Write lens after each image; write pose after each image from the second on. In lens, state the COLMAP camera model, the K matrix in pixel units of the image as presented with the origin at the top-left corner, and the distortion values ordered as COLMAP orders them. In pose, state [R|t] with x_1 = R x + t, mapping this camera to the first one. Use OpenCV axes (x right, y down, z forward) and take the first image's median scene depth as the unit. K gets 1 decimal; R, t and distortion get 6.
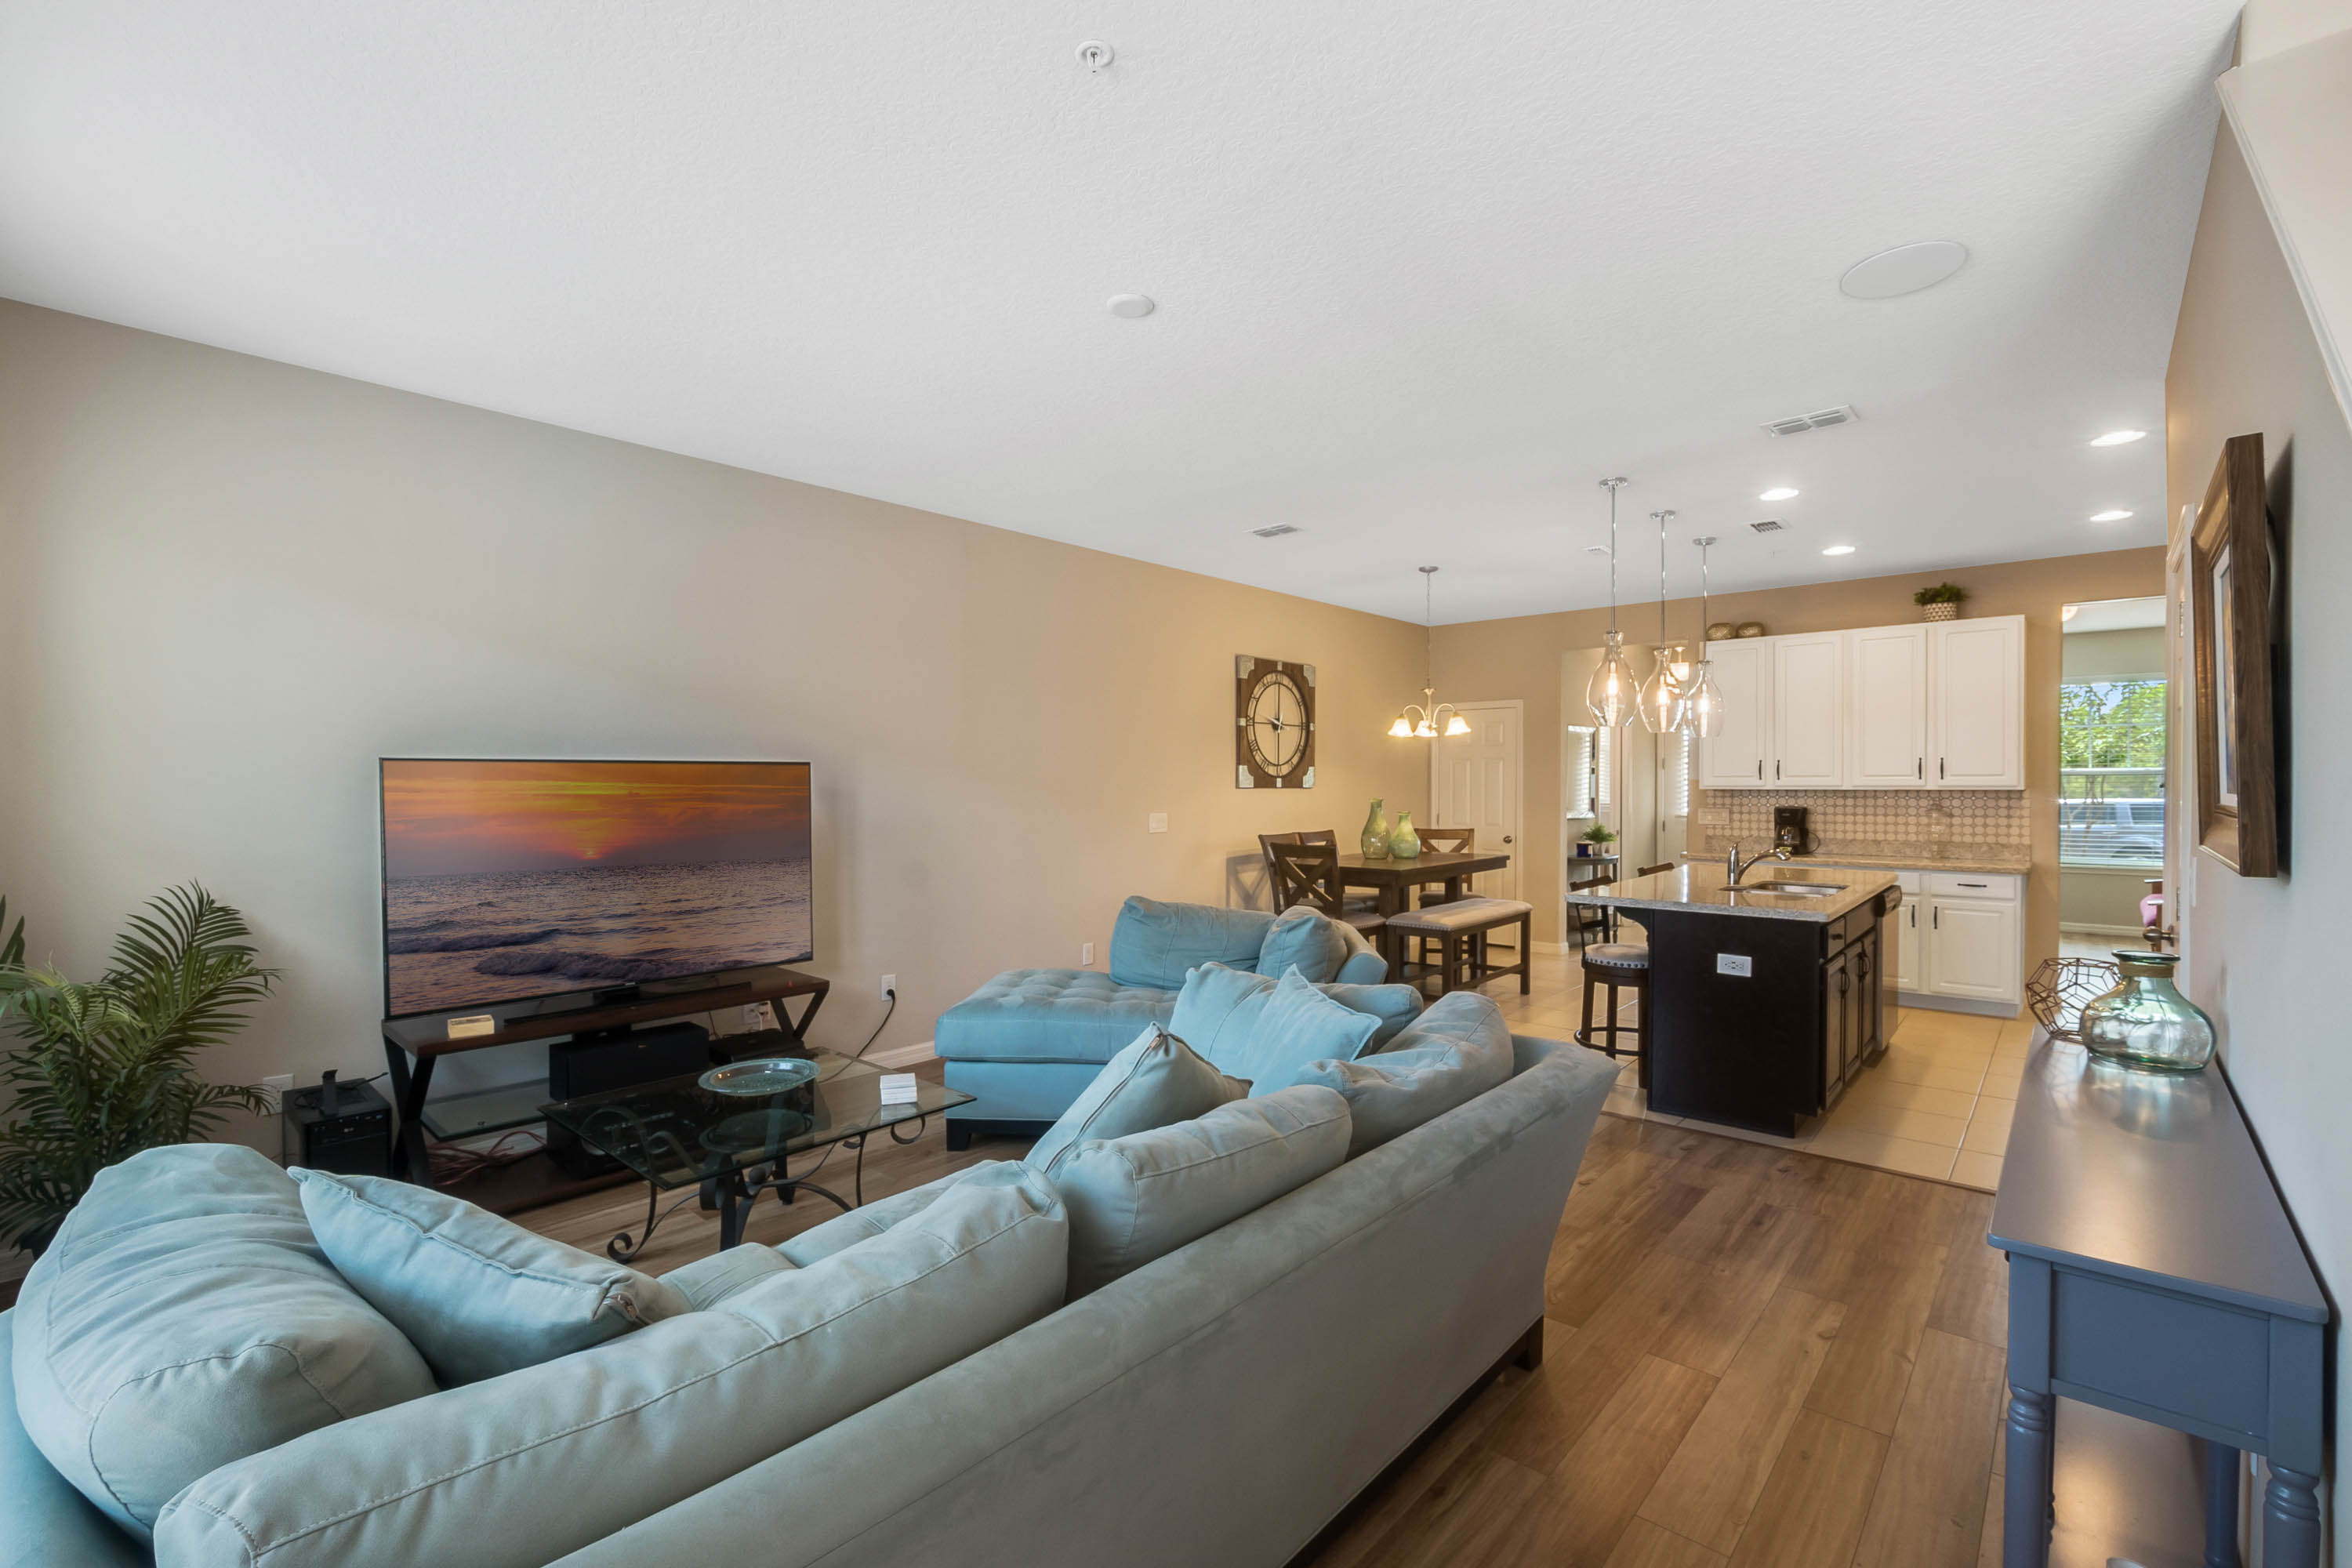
lens RADIAL K [[1012.9, 0, 1143.6], [0, 1012.9, 779.3], [0, 0, 1]] dist [-0.010317, 0.003994]
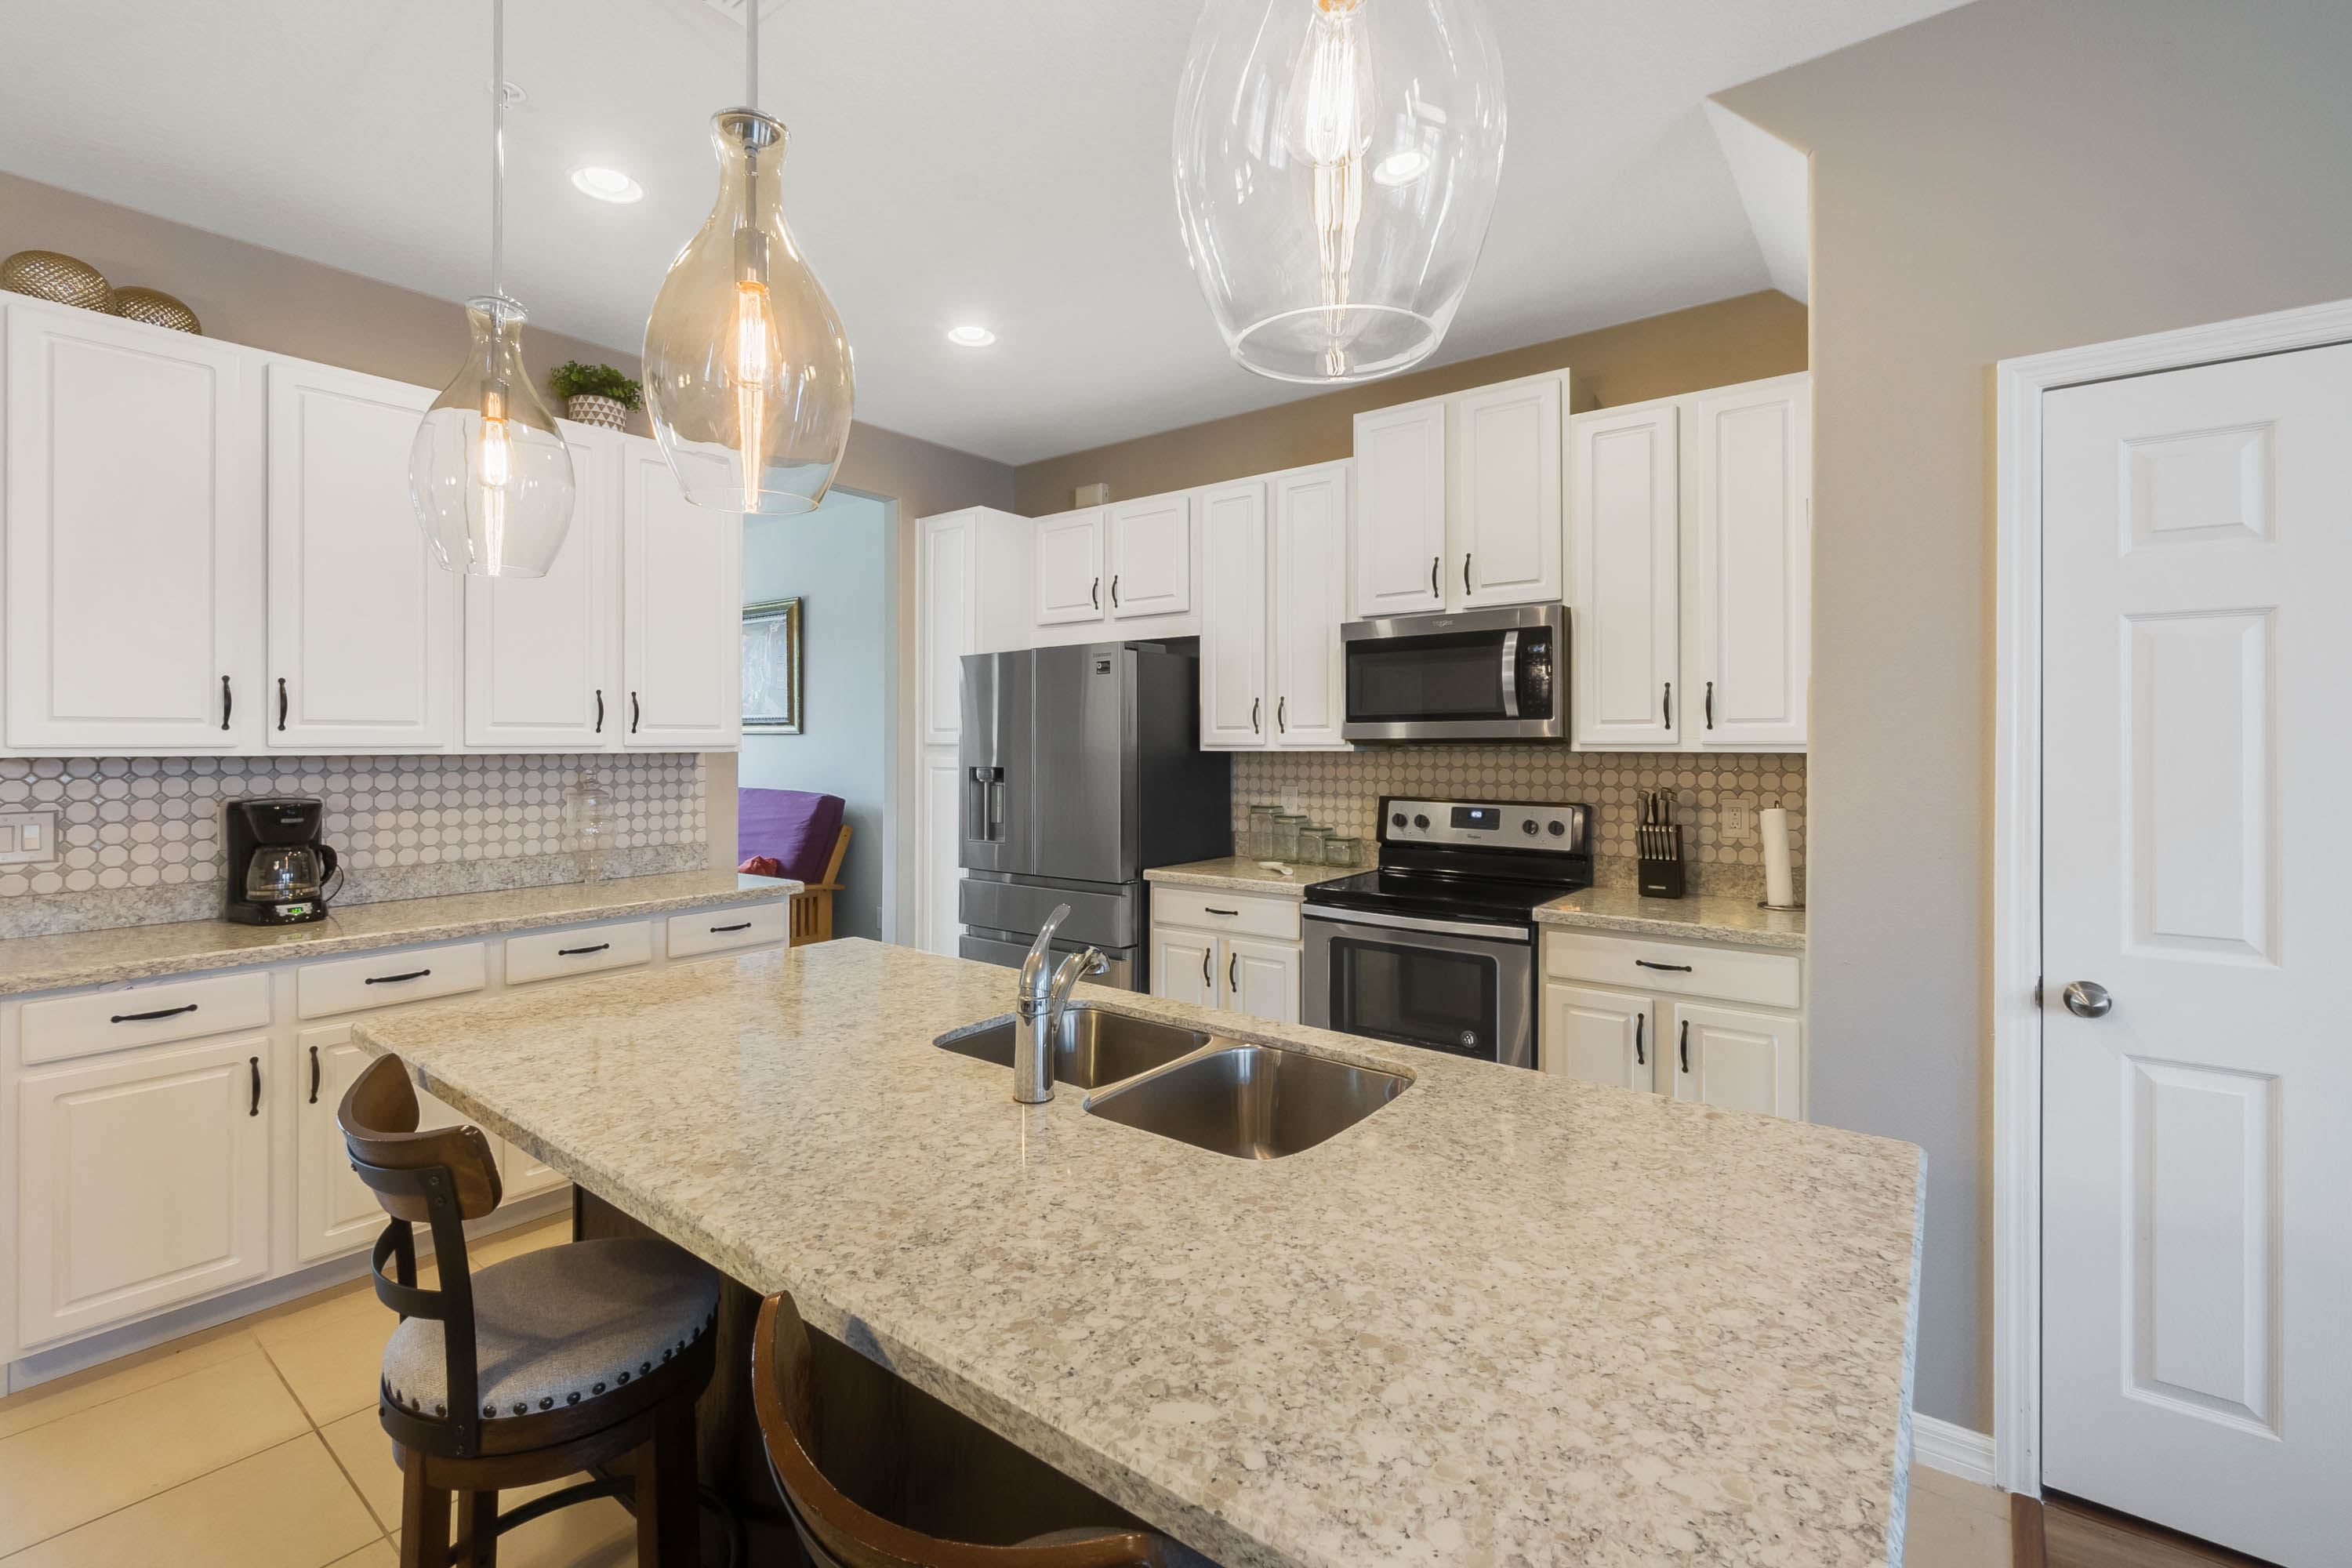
lens RADIAL K [[1012.9, 0, 1165.9], [0, 1012.9, 740.8], [0, 0, 1]] dist [-0.010317, 0.003994]
pose [[-0.088062, 0.002428, 0.996112, 0.221428], [-0.006562, 0.999974, -0.003017, 0.003646], [-0.996093, -0.006802, -0.088044, 0.686859]]
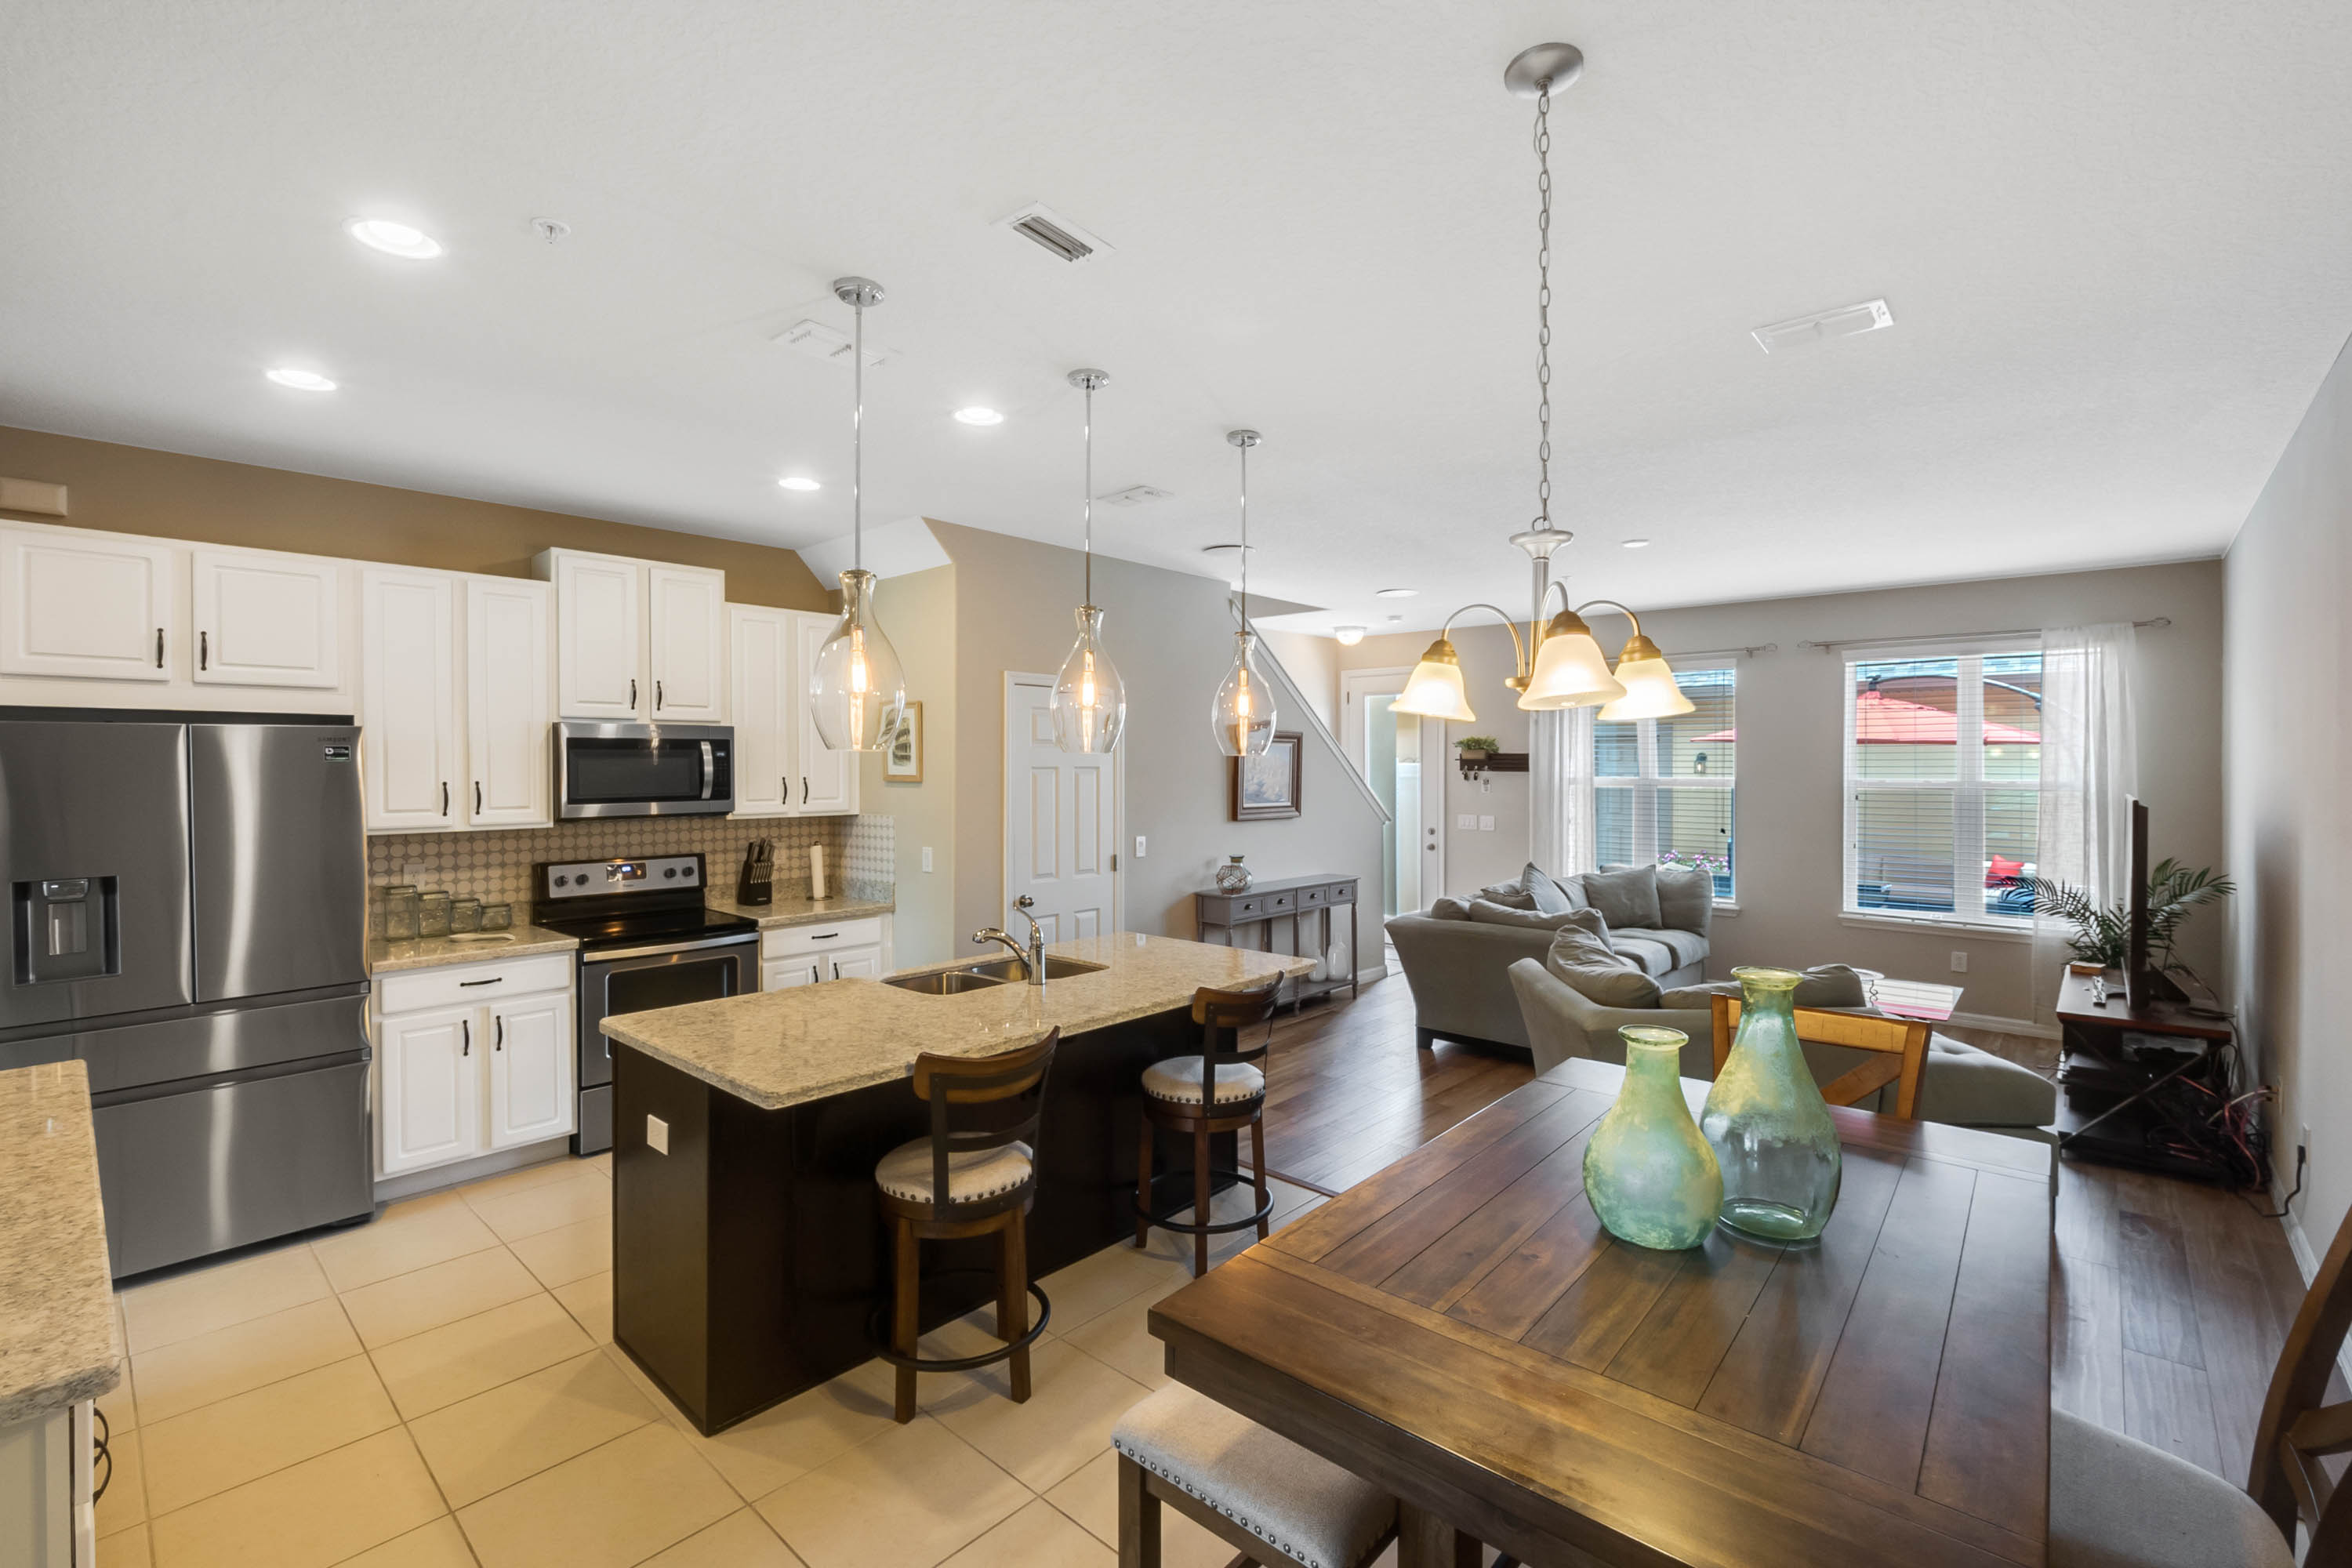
lens RADIAL K [[1012.9, 0, 1142.2], [0, 1012.9, 780.8], [0, 0, 1]] dist [-0.010317, 0.003994]
pose [[-0.999947, -0.000480, -0.010290, 0.366658], [-0.000591, 0.999941, 0.010832, -0.027518], [0.010285, 0.010838, -0.999888, 1.152560]]
